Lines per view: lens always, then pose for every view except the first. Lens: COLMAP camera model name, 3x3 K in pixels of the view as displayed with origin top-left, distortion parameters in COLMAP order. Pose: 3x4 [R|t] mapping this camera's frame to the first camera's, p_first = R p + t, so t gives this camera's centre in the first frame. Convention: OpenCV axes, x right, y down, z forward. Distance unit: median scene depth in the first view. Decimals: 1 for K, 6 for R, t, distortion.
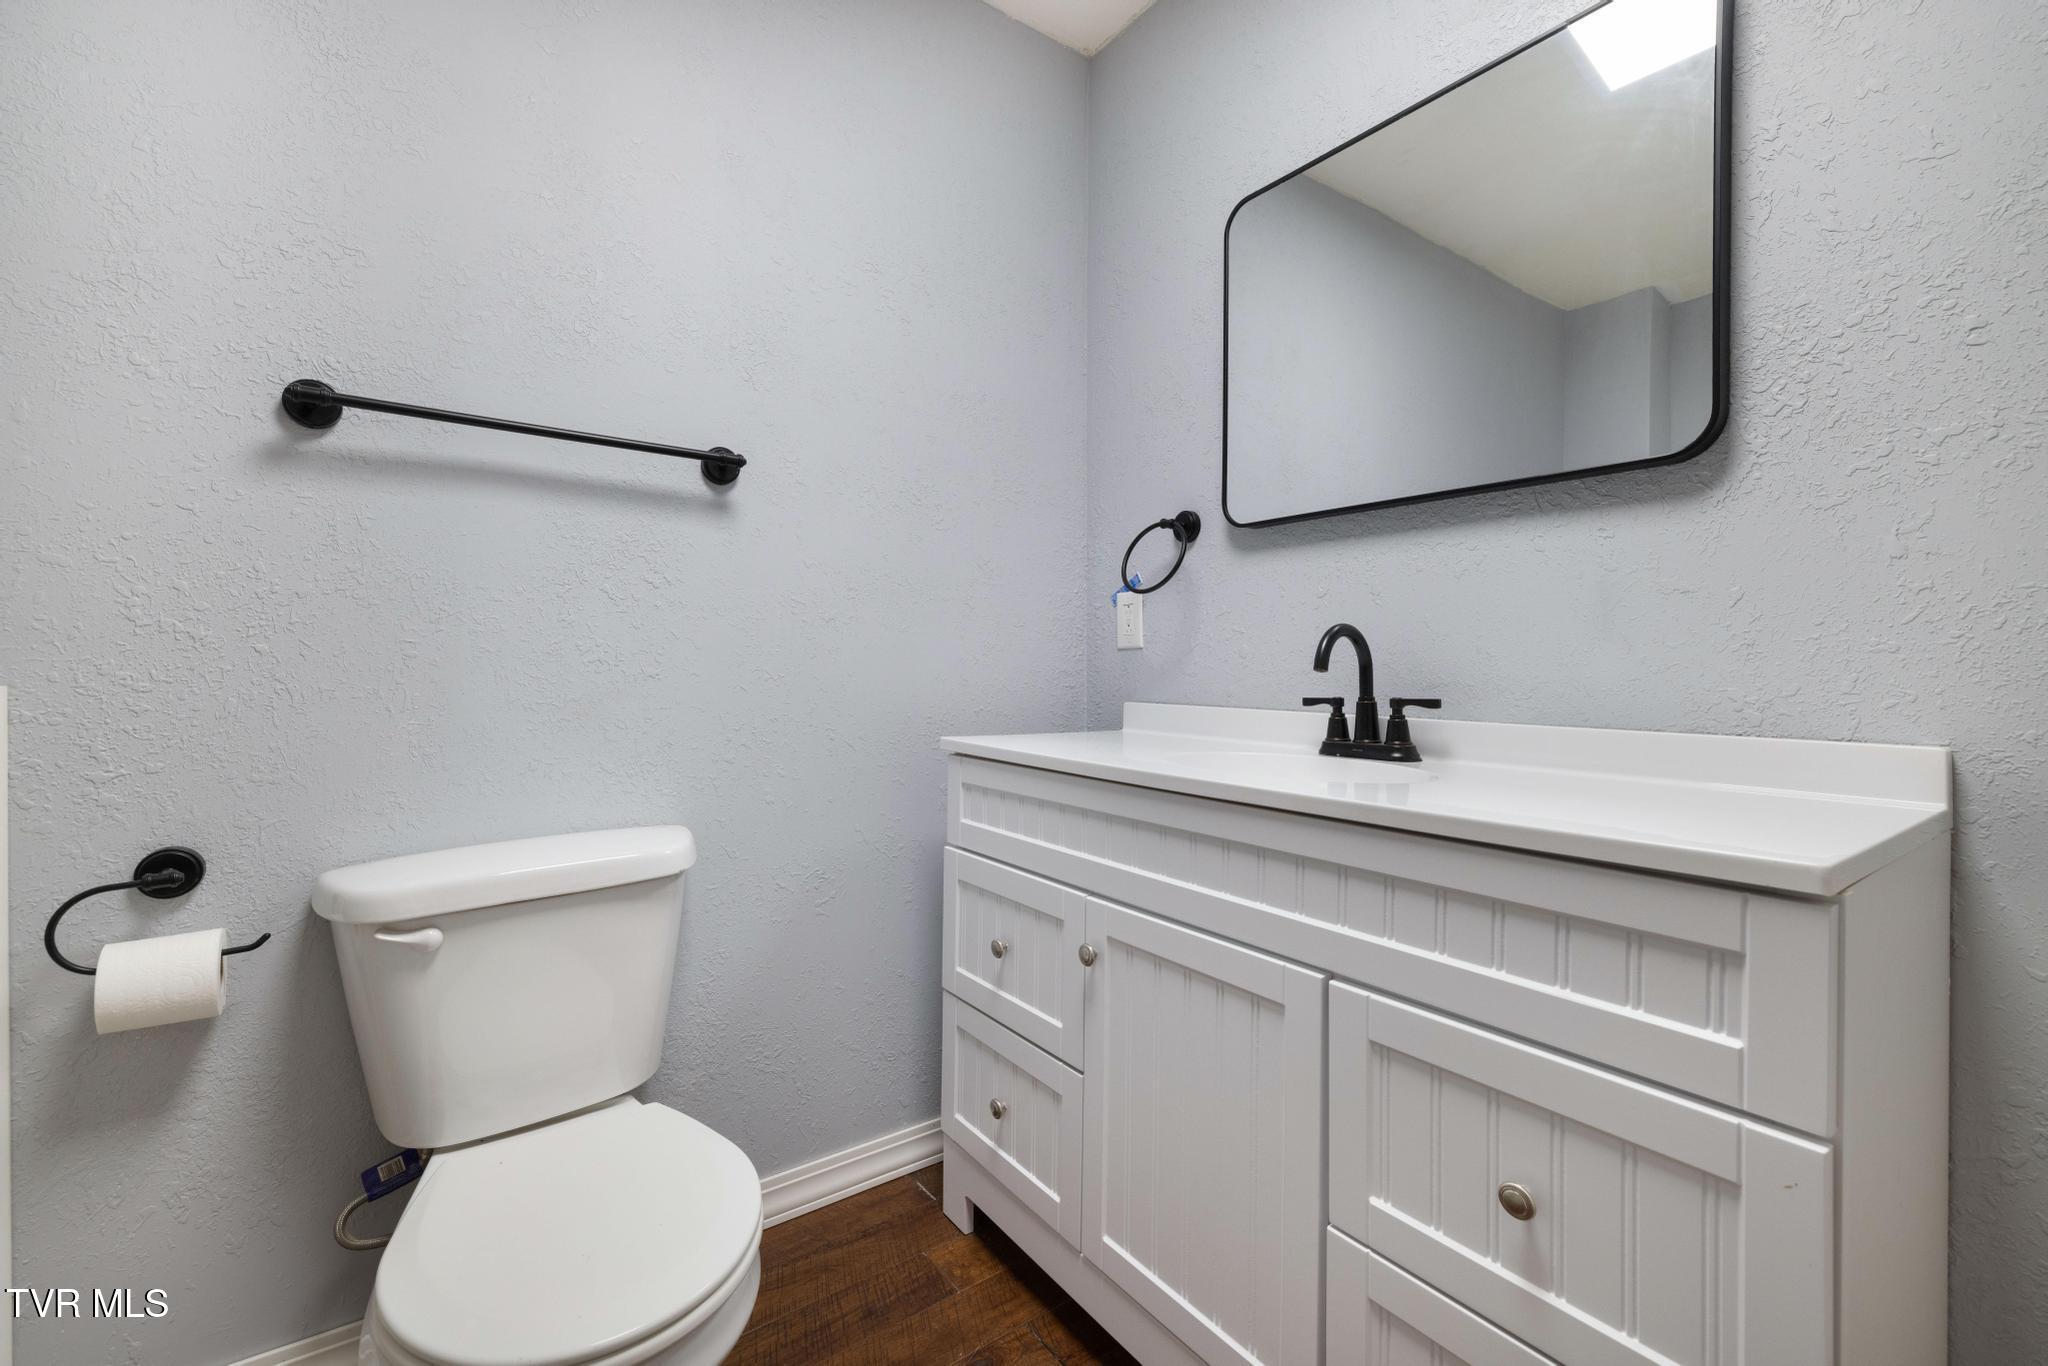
lens RADIAL K [[857.2, 0, 1028.0], [0, 857.2, 677.0], [0, 0, 1]] dist [0.001017, 0.000349]
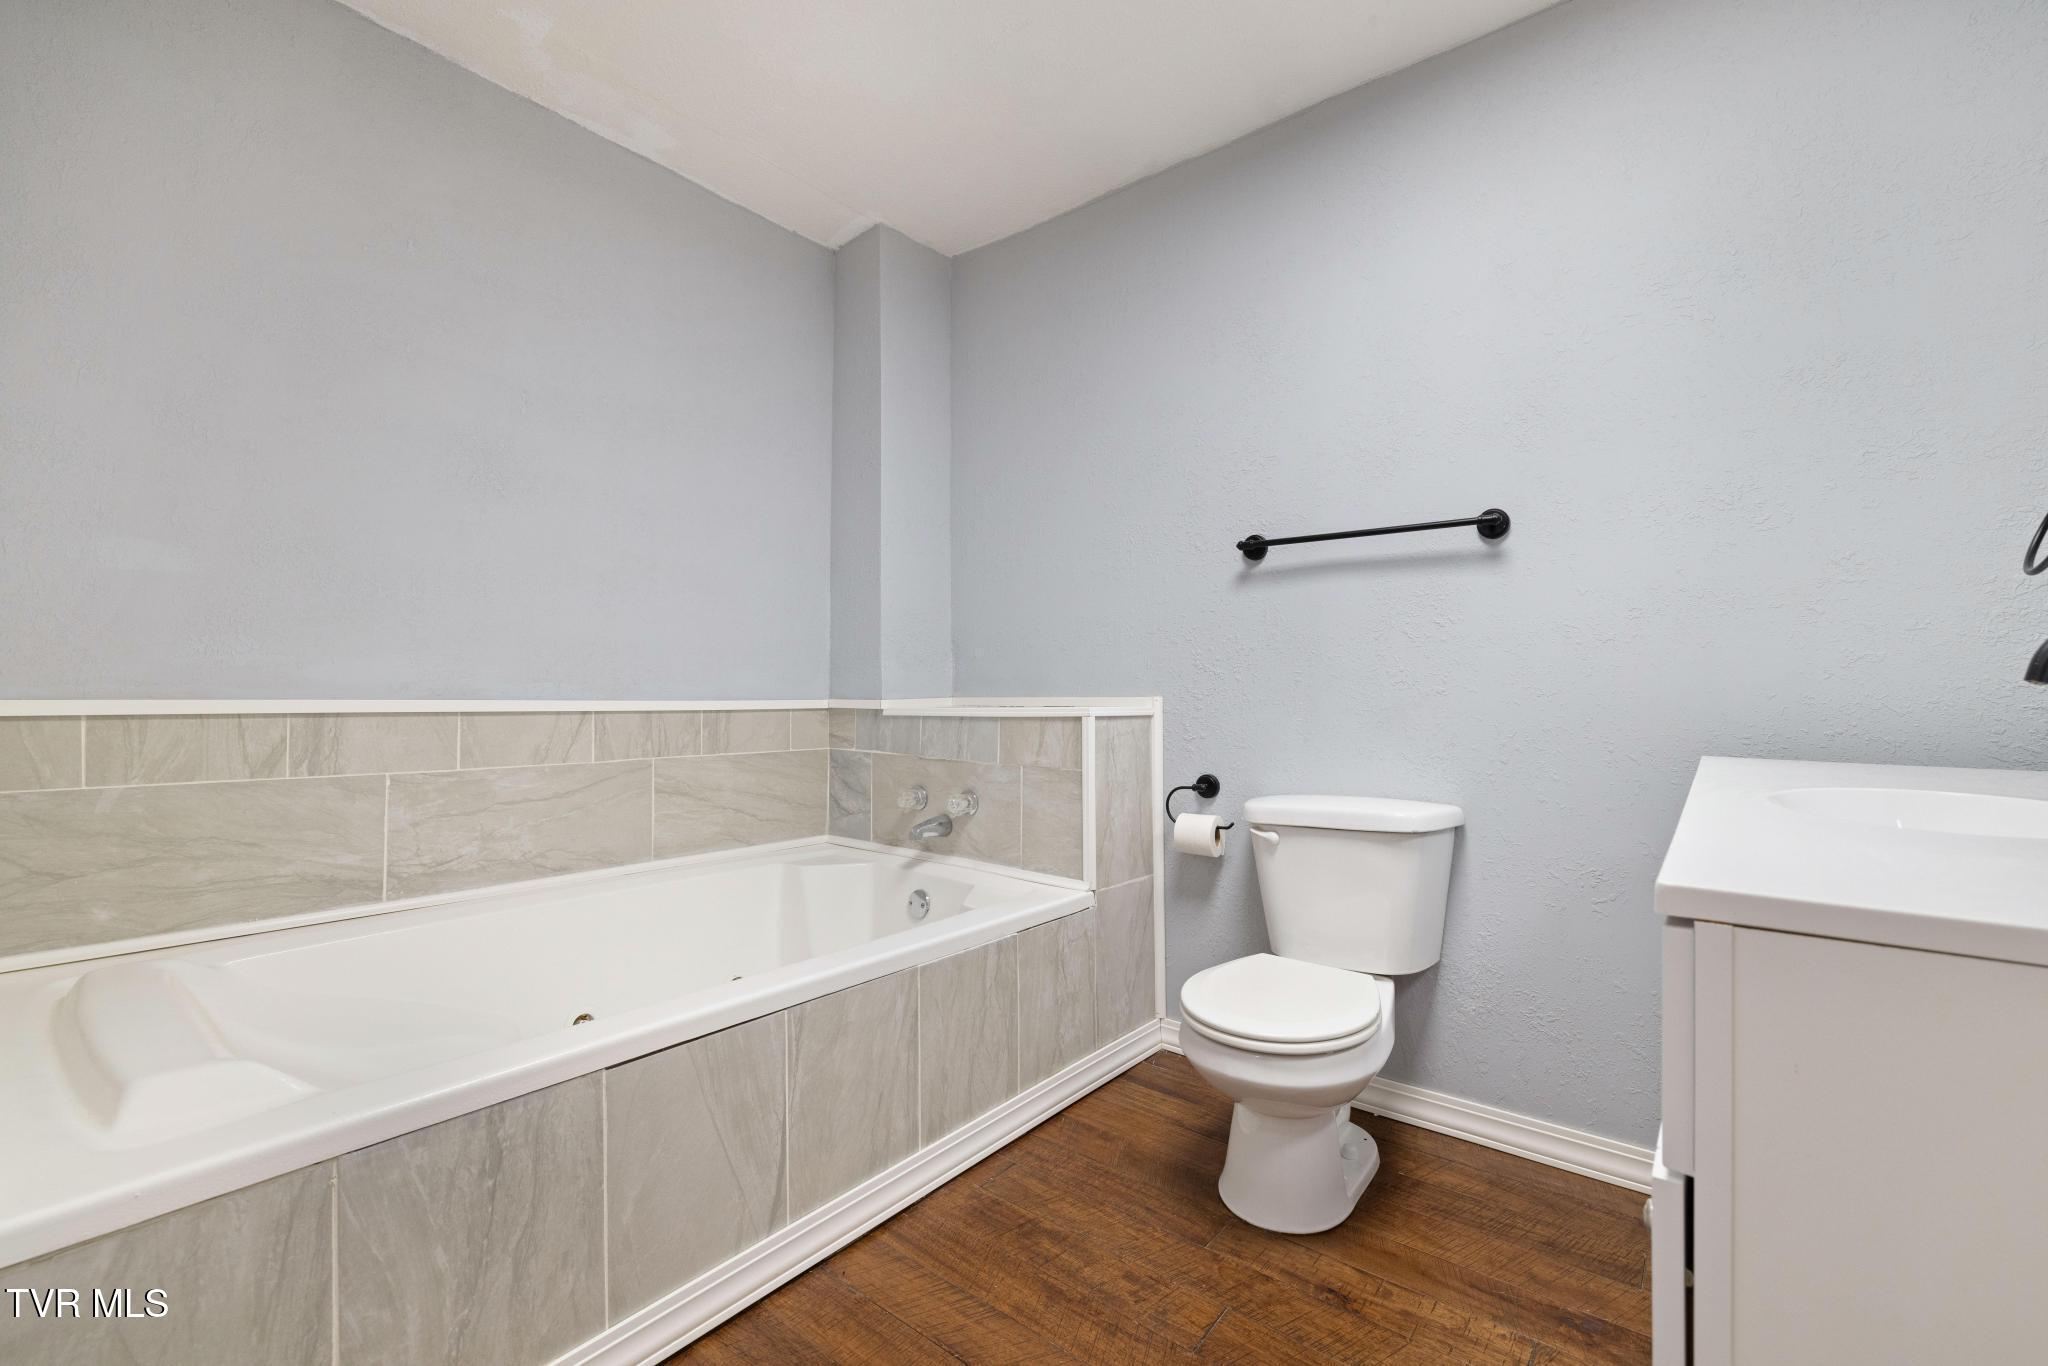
lens RADIAL K [[857.2, 0, 1028.0], [0, 857.2, 677.0], [0, 0, 1]] dist [0.001017, 0.000349]
pose [[0.265451, -0.017063, -0.963973, 0.830370], [0.001624, 0.999850, -0.017251, -0.003485], [0.964123, 0.003013, 0.265439, 0.014434]]
